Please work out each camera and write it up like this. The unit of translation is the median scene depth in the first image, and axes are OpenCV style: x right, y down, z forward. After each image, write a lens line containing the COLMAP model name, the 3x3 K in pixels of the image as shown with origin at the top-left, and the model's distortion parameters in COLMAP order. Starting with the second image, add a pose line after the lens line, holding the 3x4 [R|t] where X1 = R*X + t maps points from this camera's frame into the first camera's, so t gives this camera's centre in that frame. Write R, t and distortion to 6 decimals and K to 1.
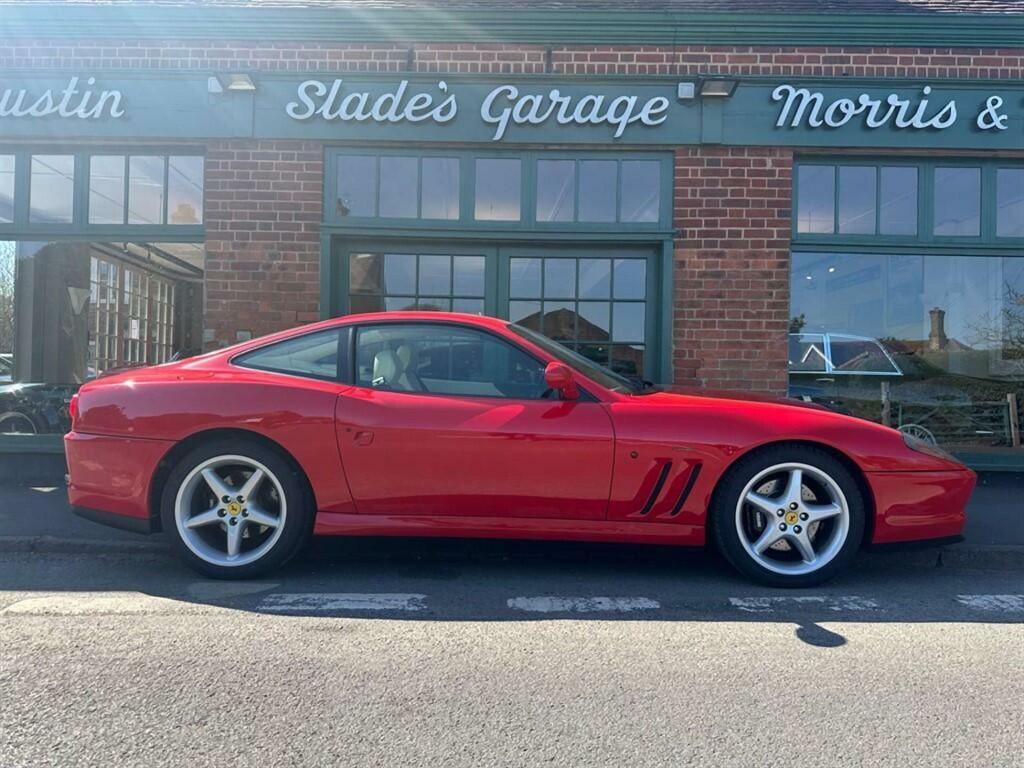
lens RADIAL K [[737.4, 0, 516.8], [0, 737.4, 380.2], [0, 0, 1]] dist [0.054786, -0.087456]
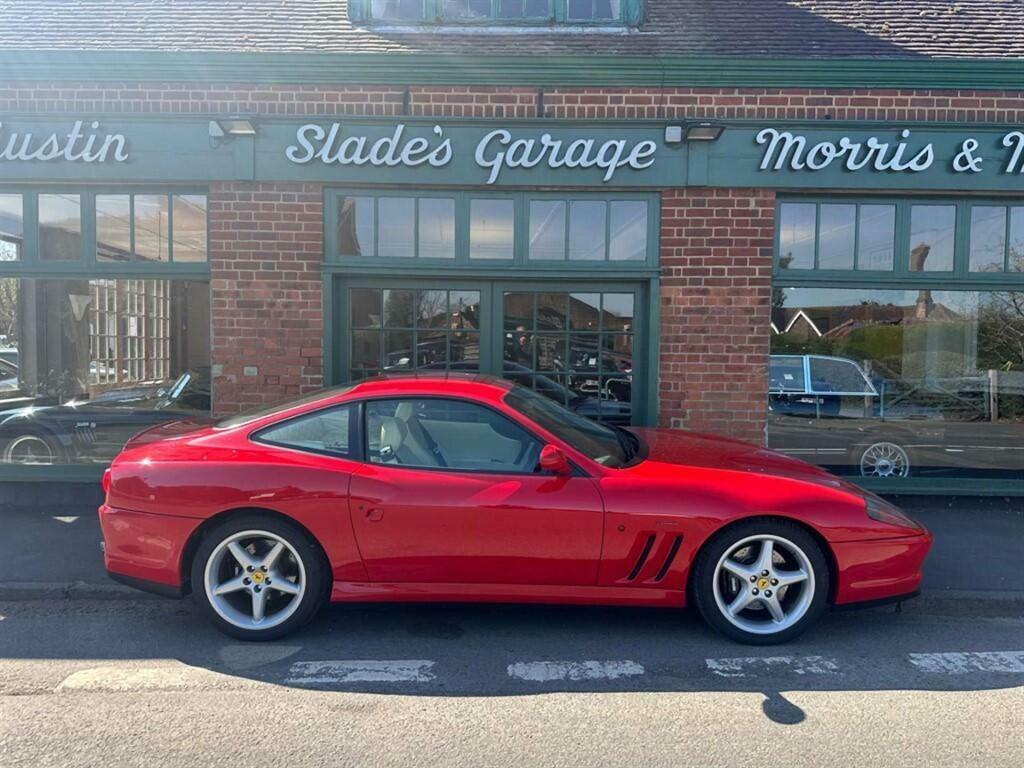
lens RADIAL K [[736.1, 0, 510.8], [0, 736.1, 379.5], [0, 0, 1]] dist [0.072745, -0.124319]
pose [[0.999961, -0.006139, 0.006280, -0.006707], [0.005750, 0.998172, 0.060171, -0.110986], [-0.006638, -0.060132, 0.998168, -0.050598]]
